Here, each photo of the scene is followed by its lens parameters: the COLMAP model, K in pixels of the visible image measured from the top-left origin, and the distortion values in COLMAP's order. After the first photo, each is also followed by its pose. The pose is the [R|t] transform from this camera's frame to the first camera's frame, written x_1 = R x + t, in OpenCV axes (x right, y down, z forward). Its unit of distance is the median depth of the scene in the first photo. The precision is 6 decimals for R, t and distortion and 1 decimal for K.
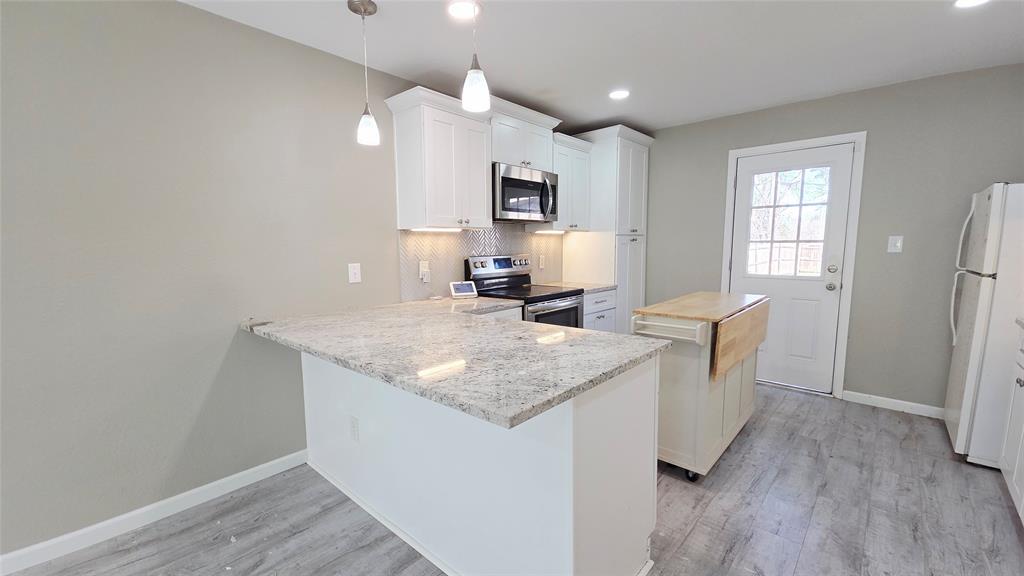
lens RADIAL K [[415.5, 0, 502.0], [0, 415.5, 293.6], [0, 0, 1]] dist [0.004051, -0.001514]
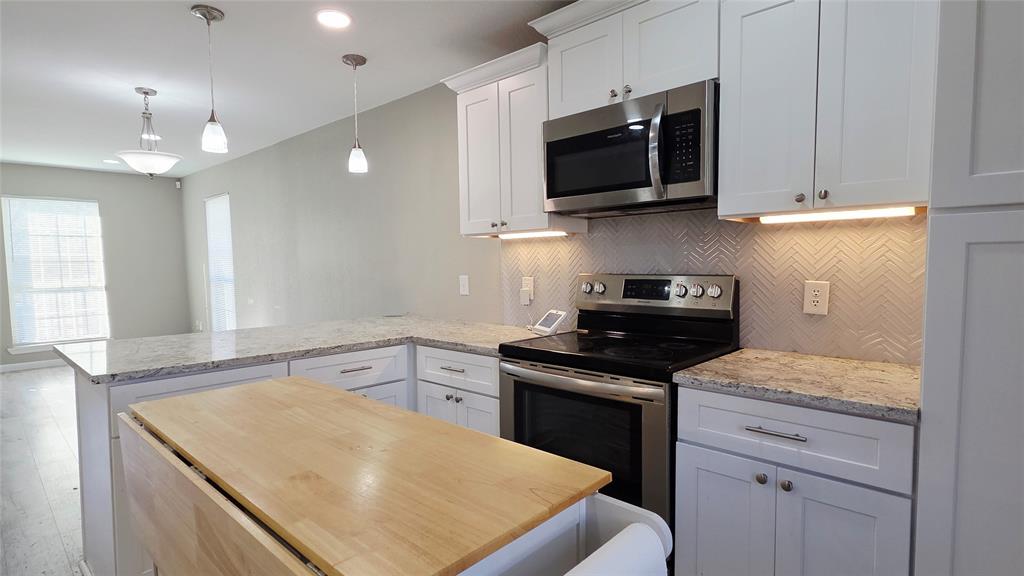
lens RADIAL K [[511.5, 0, 505.0], [0, 511.5, 296.7], [0, 0, 1]] dist [0.008245, -0.001636]
pose [[-0.009411, 0.079161, -0.996817, 0.801360], [-0.104399, 0.991336, 0.079711, -0.119688], [0.994491, 0.104817, -0.001065, 1.023536]]
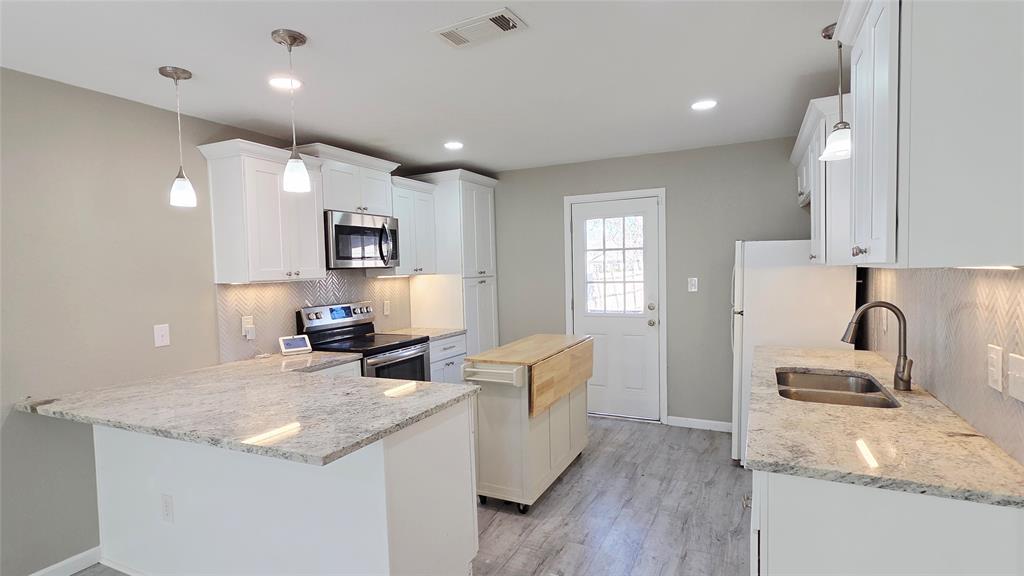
lens RADIAL K [[511.5, 0, 502.7], [0, 511.5, 295.6], [0, 0, 1]] dist [0.008245, -0.001636]
pose [[0.960830, -0.030571, 0.275447, 0.043408], [0.049805, 0.996763, -0.063105, -0.026178], [-0.272626, 0.074352, 0.959243, -0.241636]]
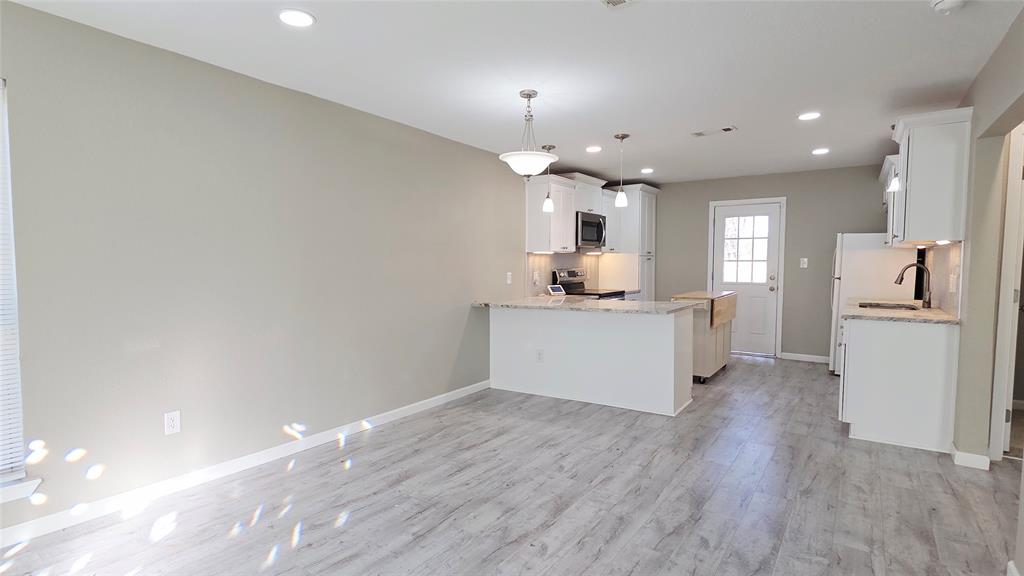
lens RADIAL K [[511.5, 0, 502.5], [0, 511.5, 296.6], [0, 0, 1]] dist [0.008245, -0.001636]
pose [[0.990437, -0.003895, 0.137908, -0.622994], [0.010824, 0.998714, -0.049529, 0.120351], [-0.137537, 0.050548, 0.989206, -0.983895]]
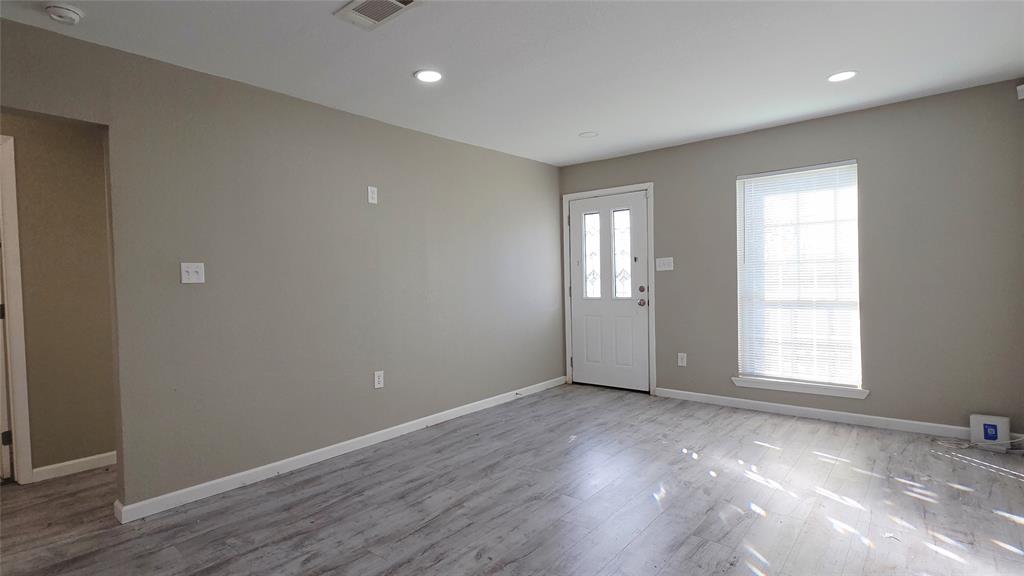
lens RADIAL K [[511.5, 0, 502.7], [0, 511.5, 289.3], [0, 0, 1]] dist [0.008245, -0.001636]
pose [[-0.998173, 0.028061, -0.053502, -0.455315], [0.020904, 0.991303, 0.129926, -0.027271], [0.056683, 0.128570, -0.990079, 0.540438]]
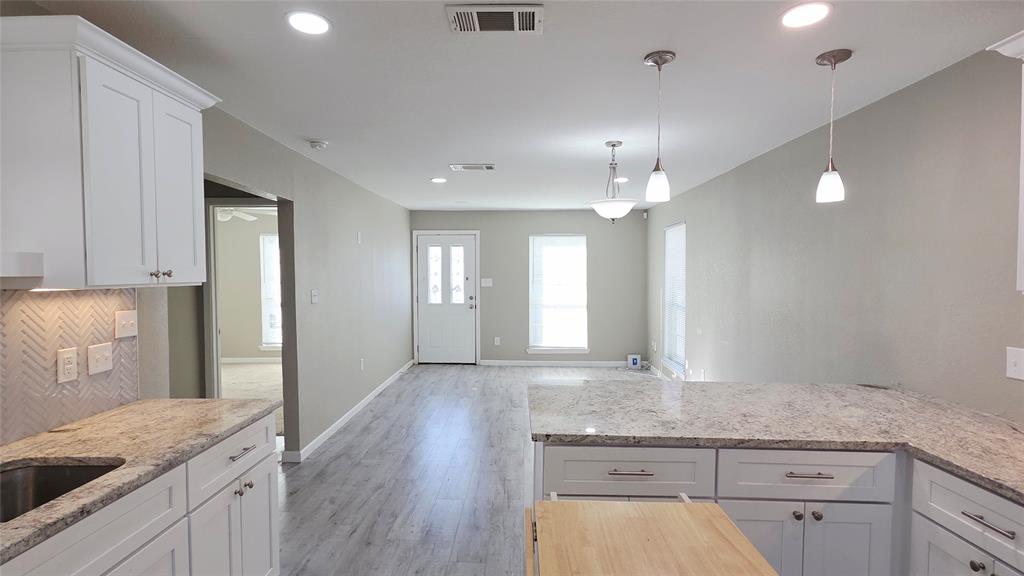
lens RADIAL K [[511.5, 0, 502.4], [0, 511.5, 294.6], [0, 0, 1]] dist [0.008245, -0.001636]
pose [[-0.756258, 0.034458, -0.653366, 0.660761], [-0.068567, 0.988939, 0.131520, -0.182246], [0.650671, 0.144263, -0.745530, 0.984148]]
